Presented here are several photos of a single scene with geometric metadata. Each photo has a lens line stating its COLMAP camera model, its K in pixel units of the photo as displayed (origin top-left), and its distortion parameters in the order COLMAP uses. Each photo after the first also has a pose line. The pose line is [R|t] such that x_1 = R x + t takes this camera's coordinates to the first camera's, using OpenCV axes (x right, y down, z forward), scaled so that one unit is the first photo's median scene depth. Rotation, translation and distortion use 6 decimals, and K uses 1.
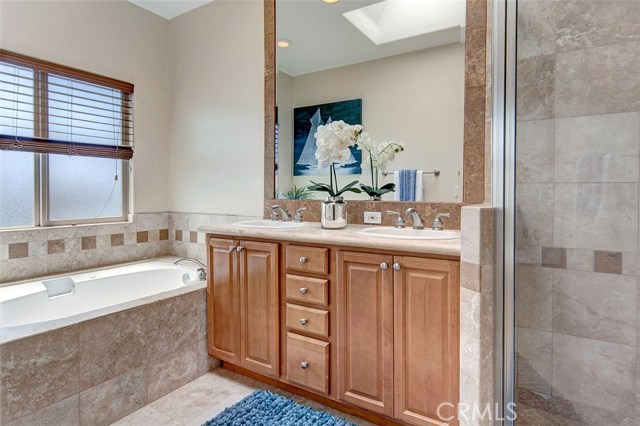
lens RADIAL K [[358.2, 0, 330.5], [0, 358.2, 195.3], [0, 0, 1]] dist [0.002788, 0.000536]
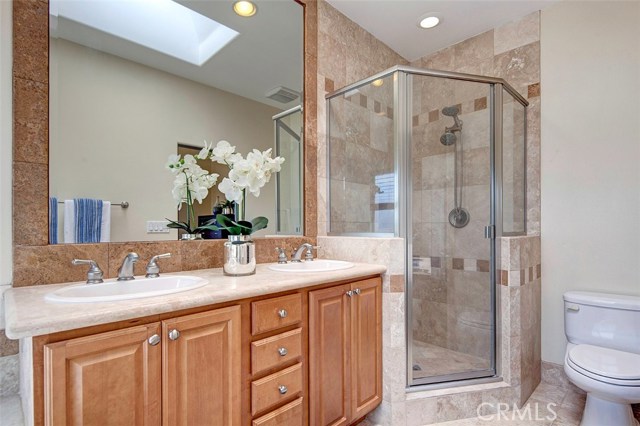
lens RADIAL K [[324.7, 0, 317.8], [0, 324.7, 224.5], [0, 0, 1]] dist [-0.001310, -0.000983]
pose [[0.246533, -0.000149, 0.969134, -0.698672], [0.009708, 0.999950, -0.002316, -0.017689], [-0.969086, 0.009980, 0.246522, 0.669652]]
